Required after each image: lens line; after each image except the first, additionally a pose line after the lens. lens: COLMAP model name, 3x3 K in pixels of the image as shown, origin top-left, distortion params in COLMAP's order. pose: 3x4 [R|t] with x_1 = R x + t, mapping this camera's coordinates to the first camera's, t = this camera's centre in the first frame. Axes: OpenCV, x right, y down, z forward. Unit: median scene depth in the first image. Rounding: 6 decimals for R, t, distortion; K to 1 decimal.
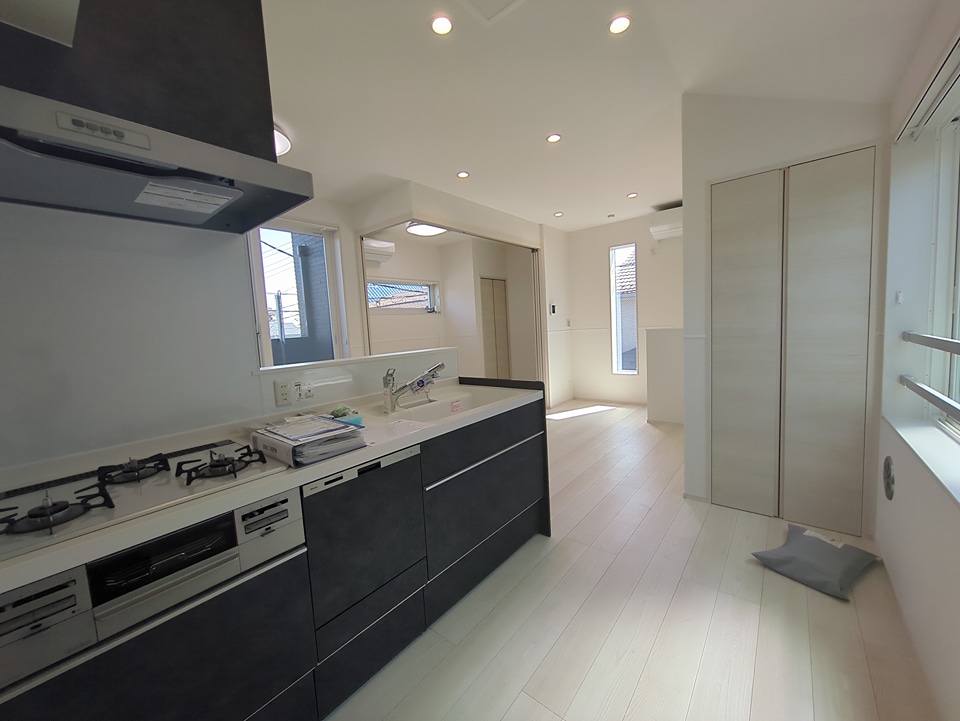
lens RADIAL K [[377.6, 0, 480.0], [0, 377.6, 360.5], [0, 0, 1]] dist [-0.002011, 0.000002]
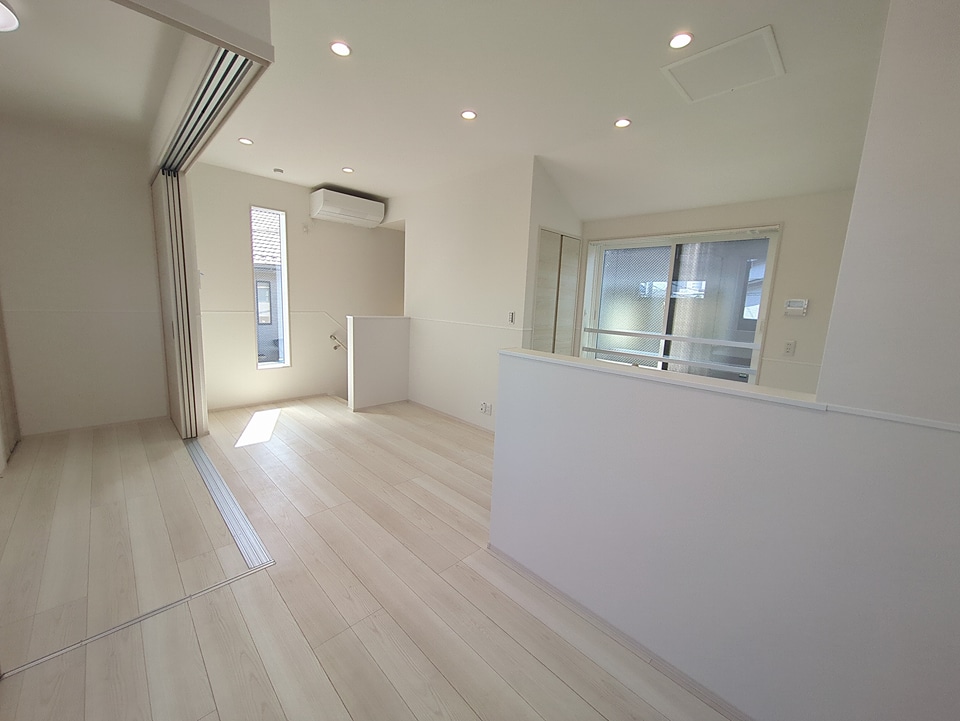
lens RADIAL K [[377.6, 0, 480.0], [0, 377.6, 360.5], [0, 0, 1]] dist [-0.002011, 0.000002]
pose [[0.104855, -0.102444, 0.989197, -1.011276], [0.038561, 0.994351, 0.098890, -0.107794], [-0.993740, 0.027775, 0.108213, 1.156787]]
